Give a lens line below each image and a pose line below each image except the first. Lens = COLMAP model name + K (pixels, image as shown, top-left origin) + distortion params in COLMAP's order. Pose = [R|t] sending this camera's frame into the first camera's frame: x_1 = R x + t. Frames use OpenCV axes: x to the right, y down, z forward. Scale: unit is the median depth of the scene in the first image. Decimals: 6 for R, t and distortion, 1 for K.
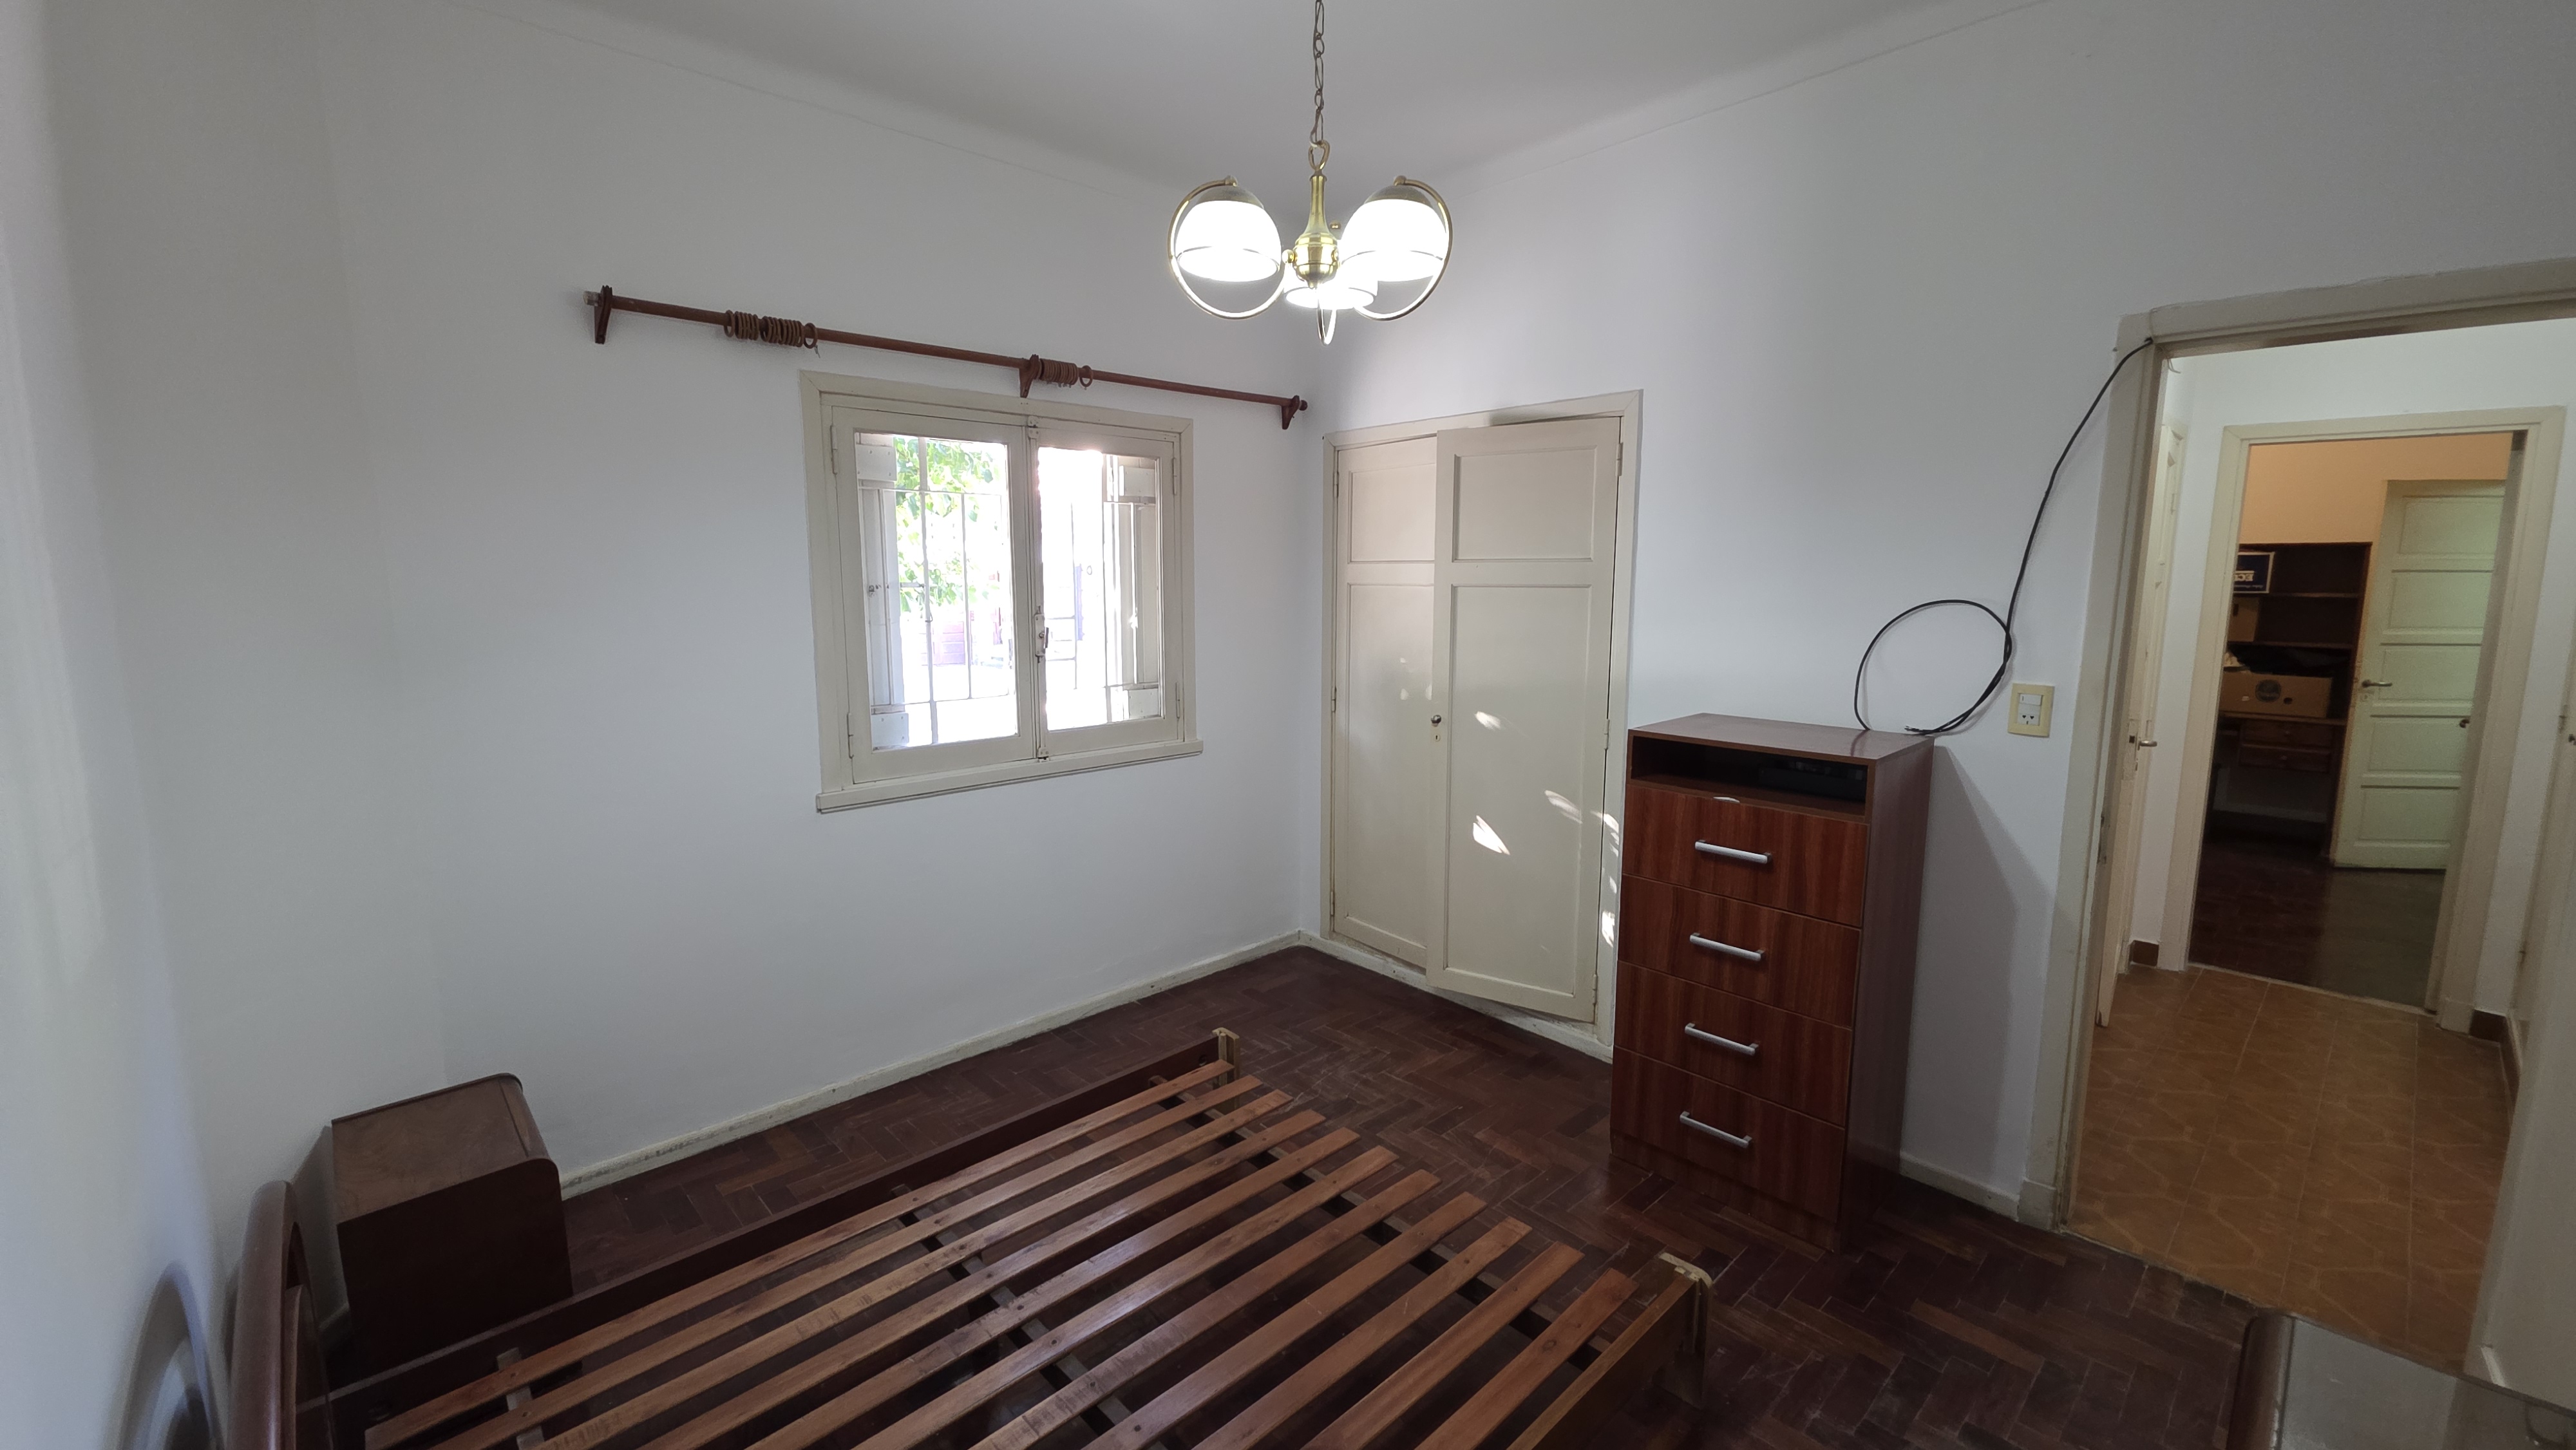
lens RADIAL K [[1028.0, 0, 1286.1], [0, 1028.0, 710.0], [0, 0, 1]] dist [0.007337, -0.006936]
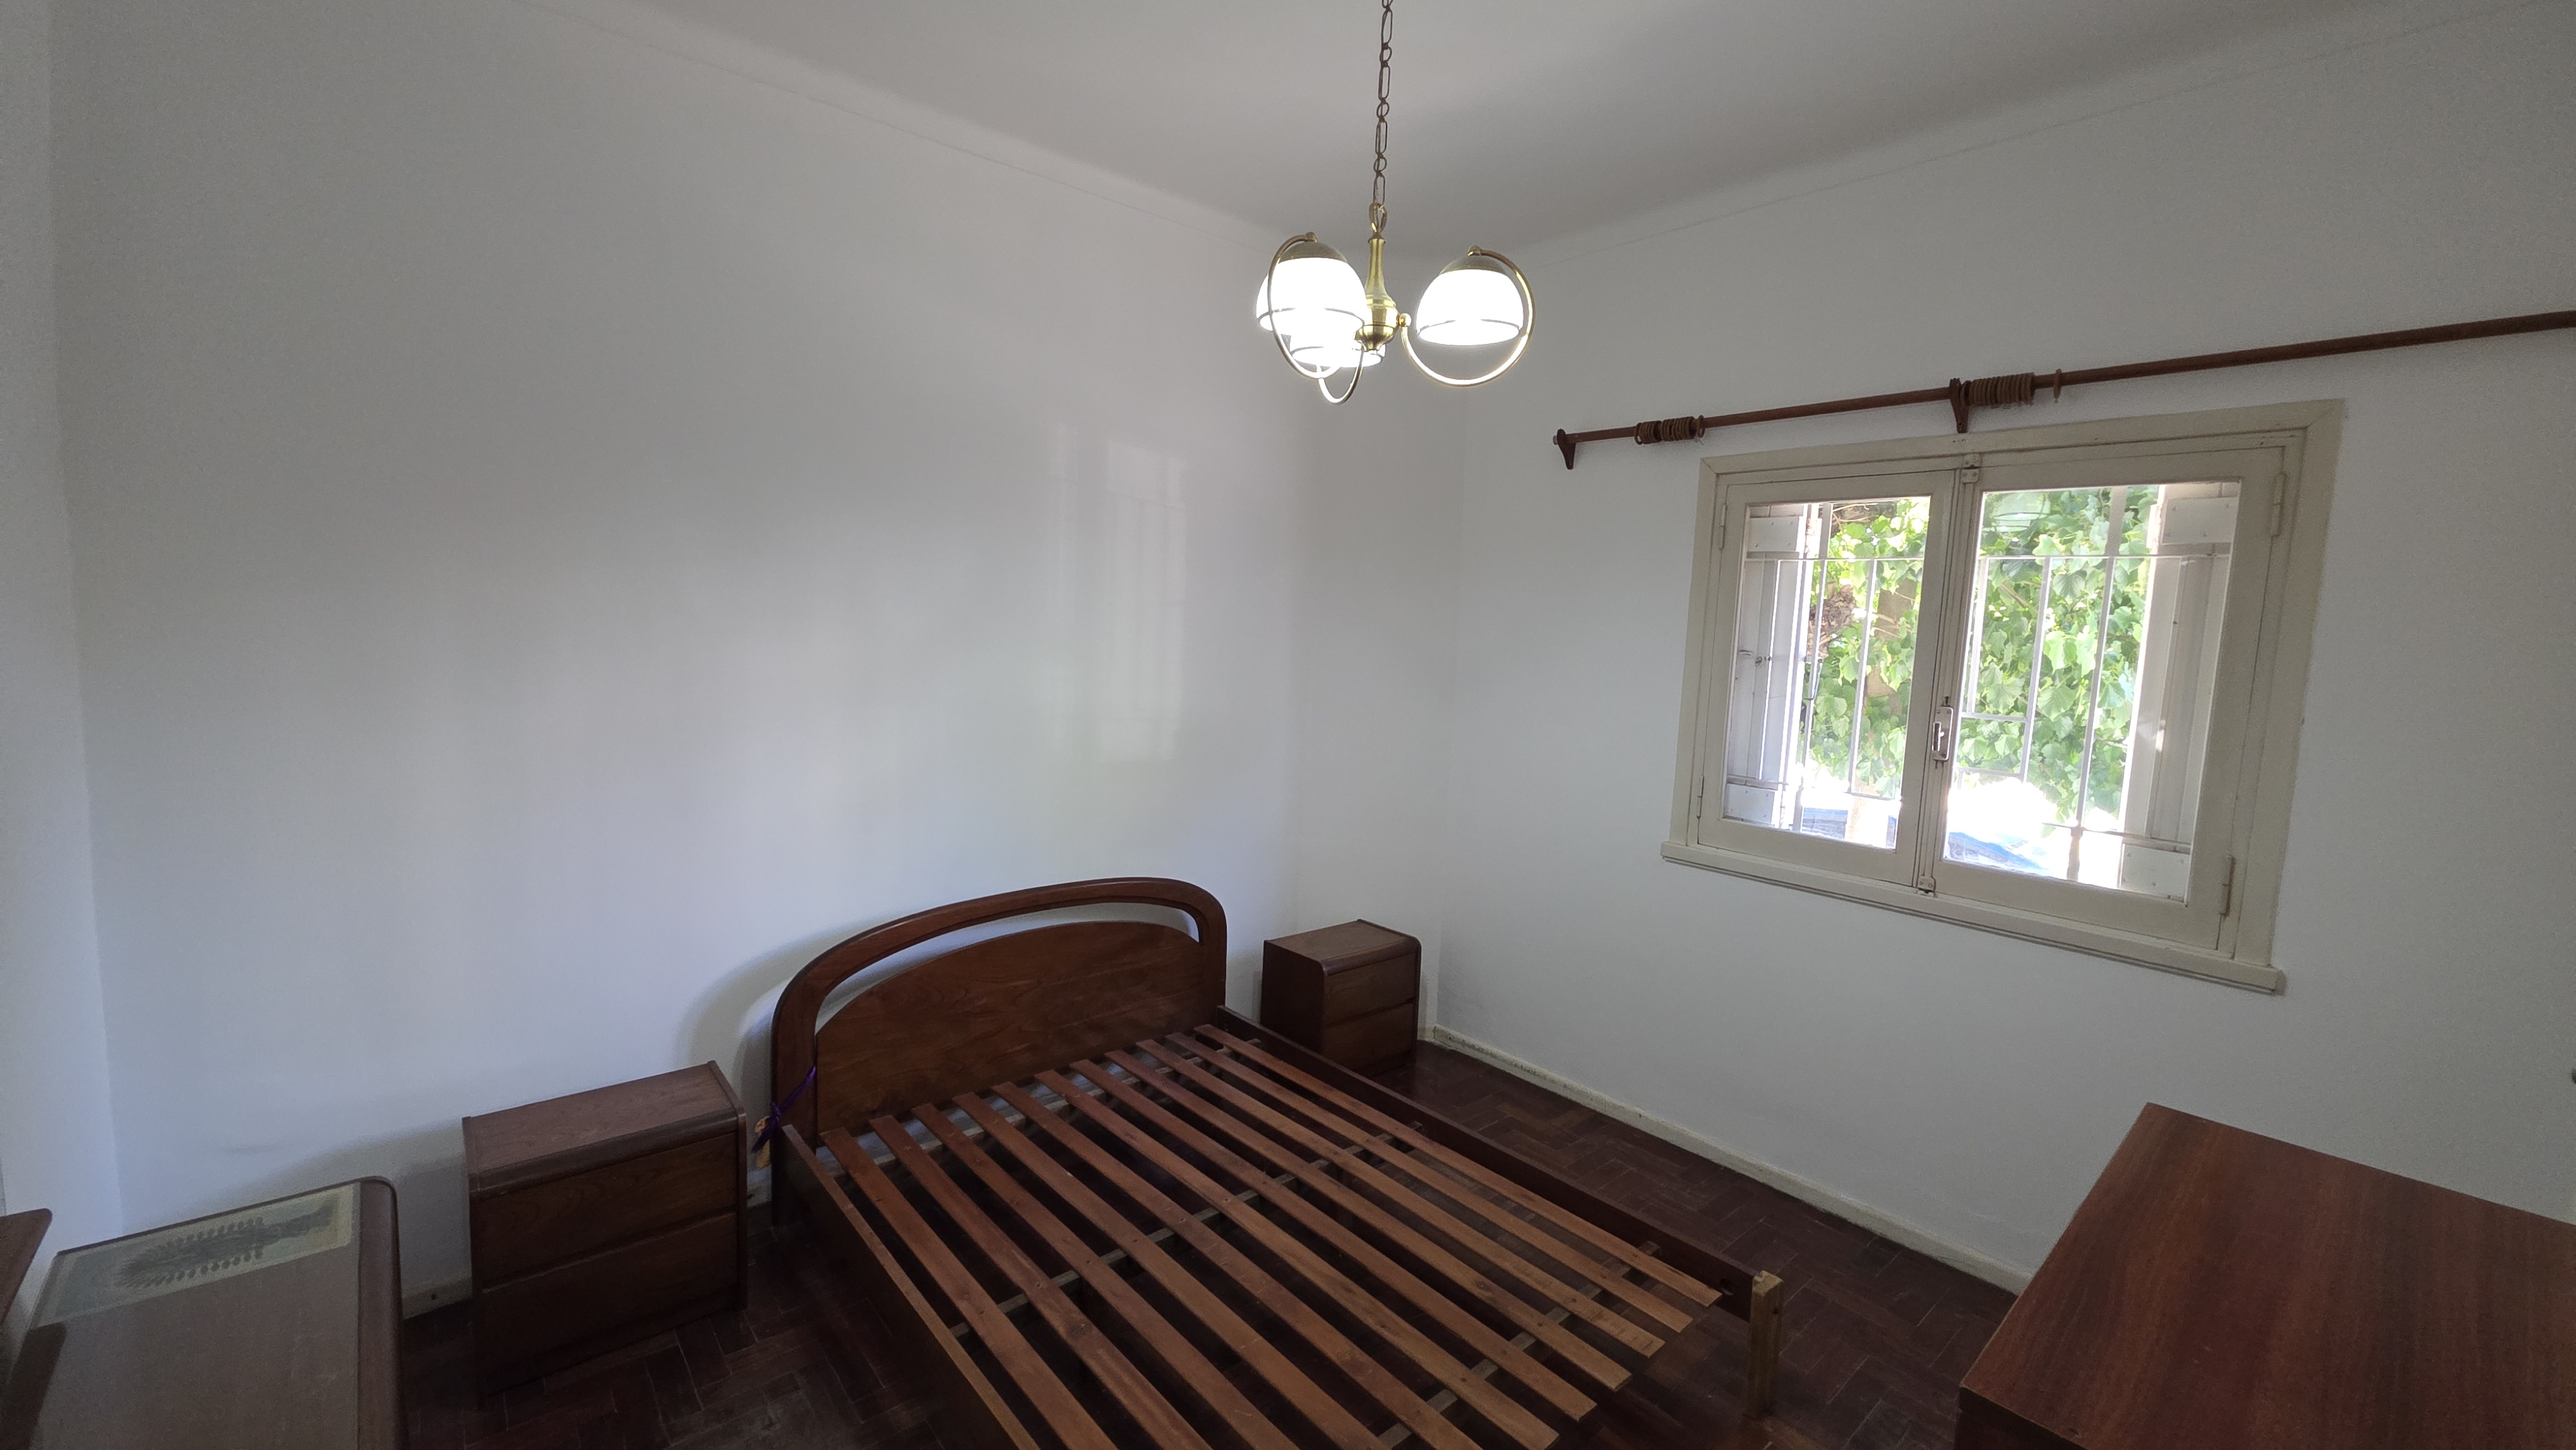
lens RADIAL K [[1028.0, 0, 1295.4], [0, 1028.0, 715.0], [0, 0, 1]] dist [0.007337, -0.006936]
pose [[-0.037516, 0.095188, -0.994752, 0.713124], [-0.173836, 0.979654, 0.100300, -0.103469], [0.984060, 0.176687, -0.020206, 0.690460]]
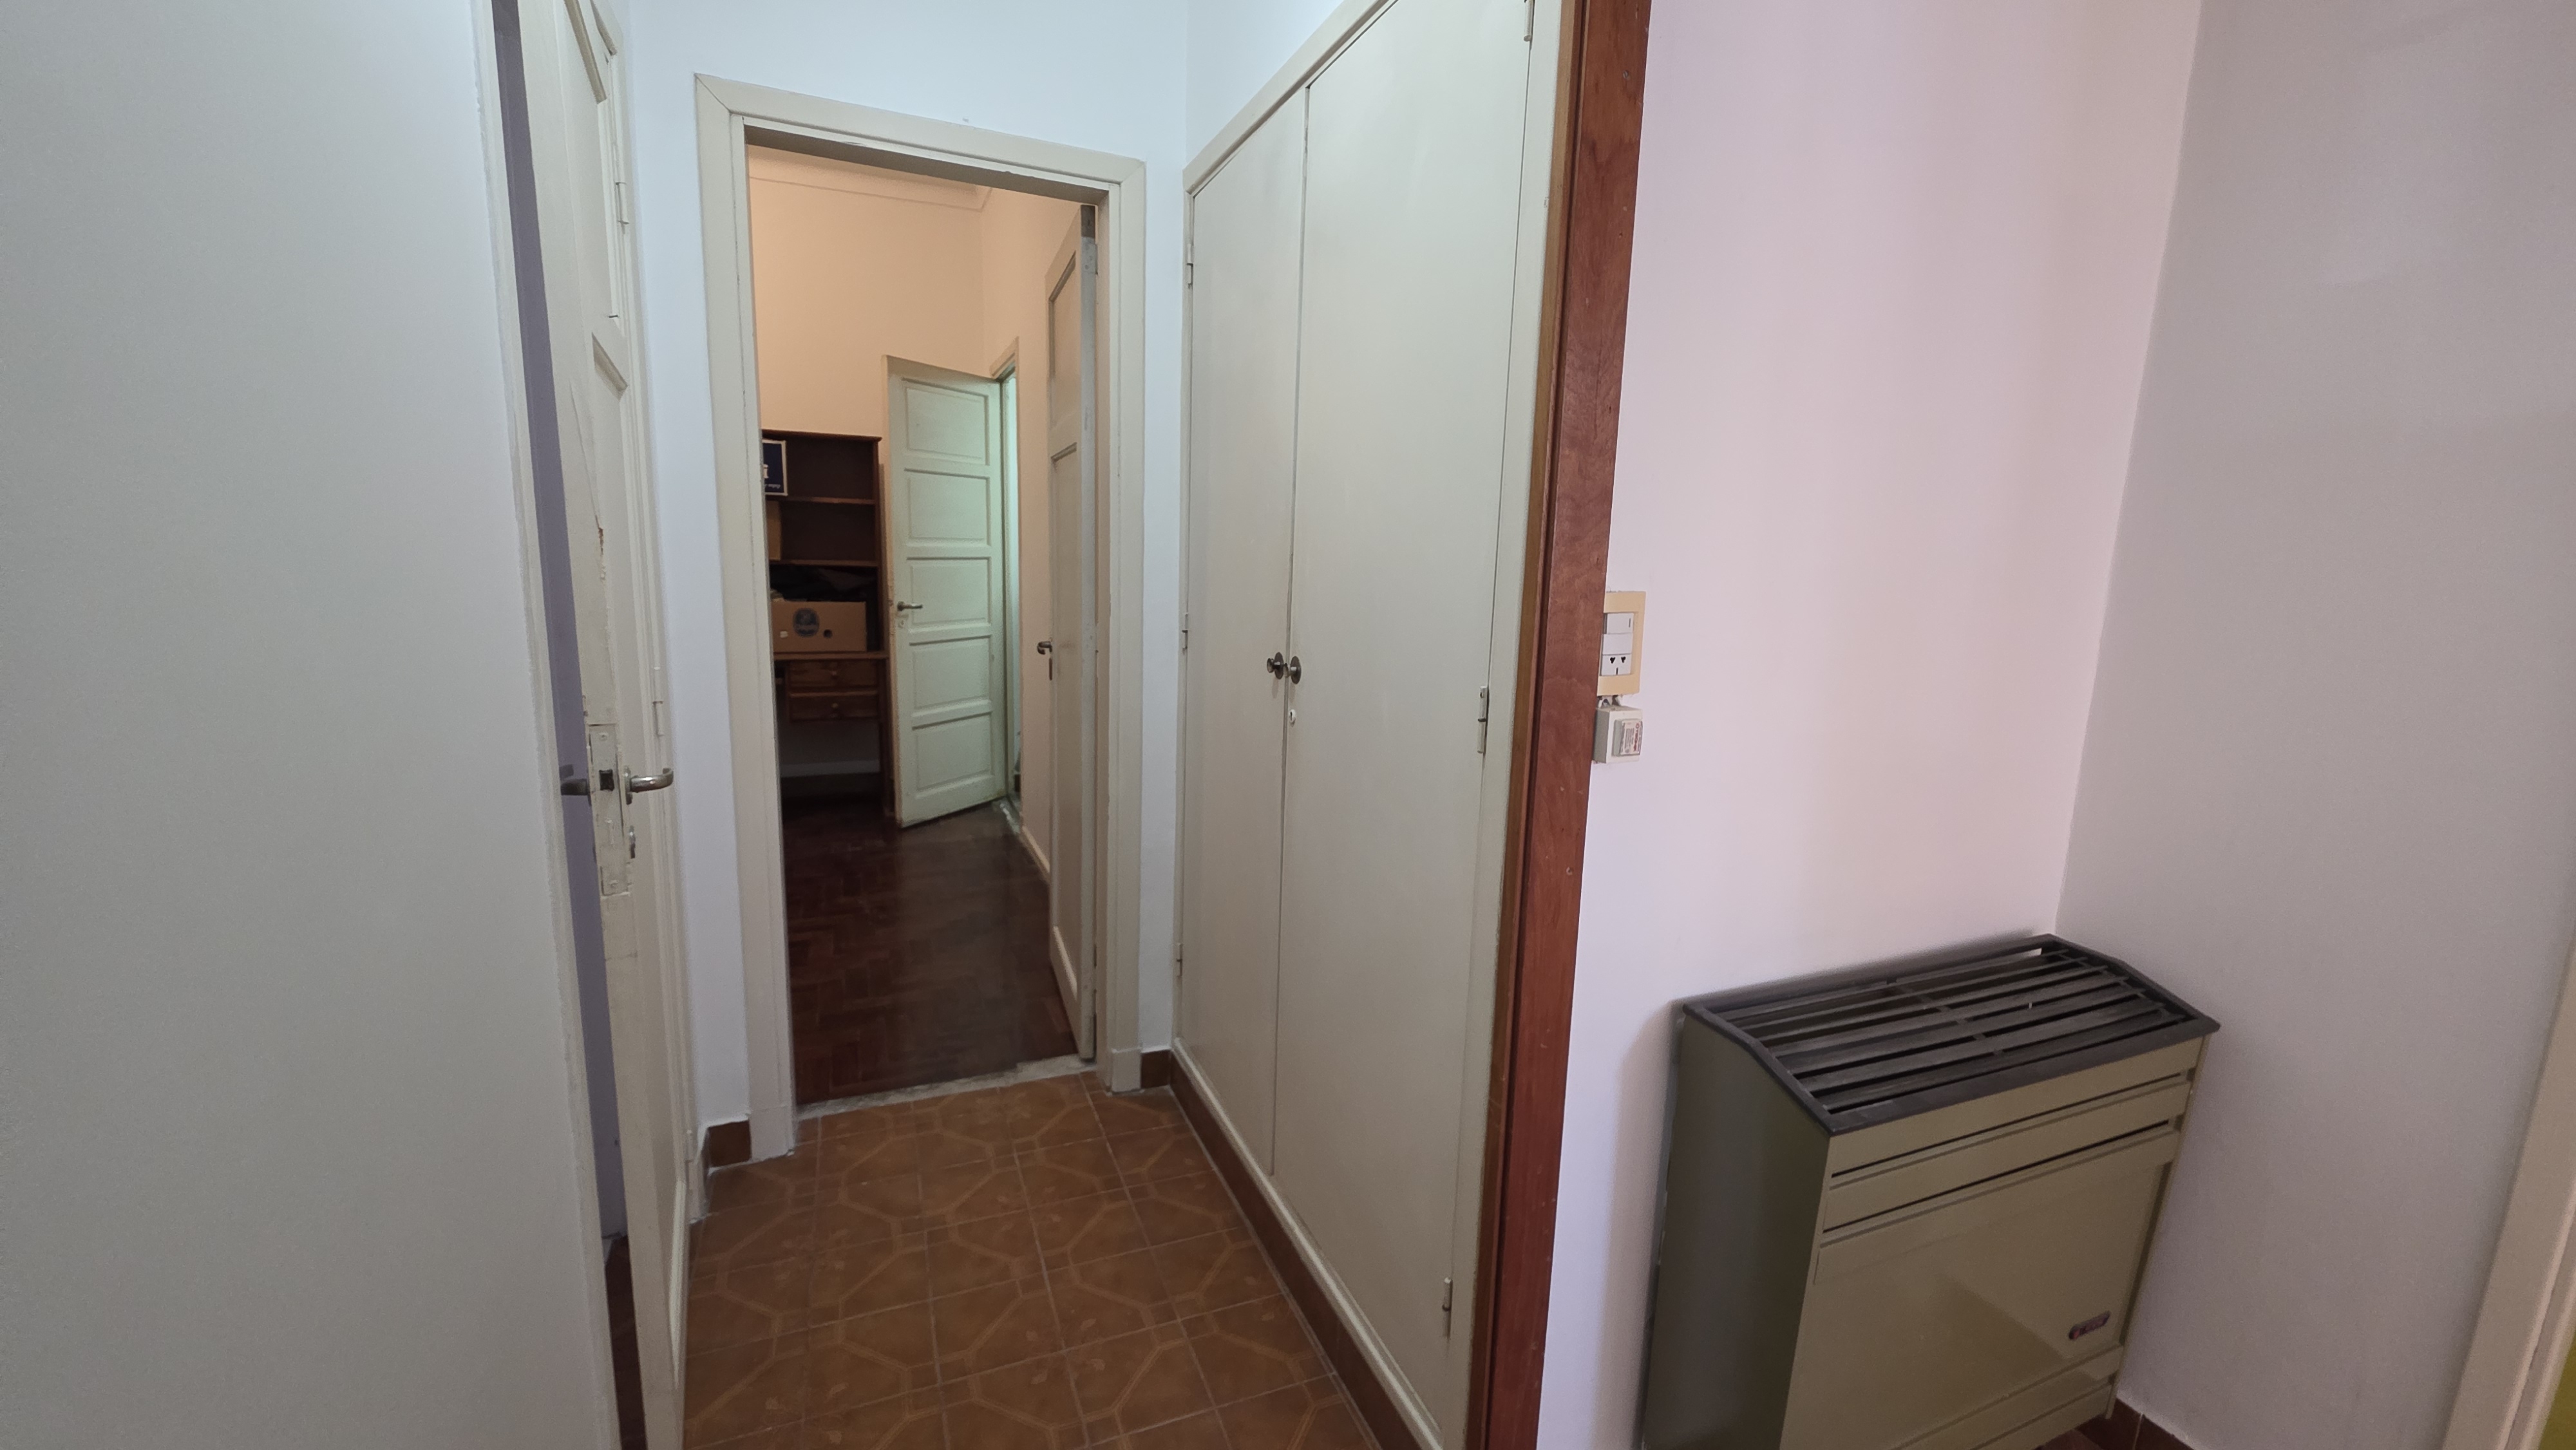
lens RADIAL K [[1028.0, 0, 1288.6], [0, 1028.0, 719.2], [0, 0, 1]] dist [0.007337, -0.006936]
pose [[0.337325, -0.149198, 0.929490, 0.064861], [0.093860, 0.987772, 0.124489, -0.001698], [-0.936698, 0.045249, 0.347203, 0.074025]]
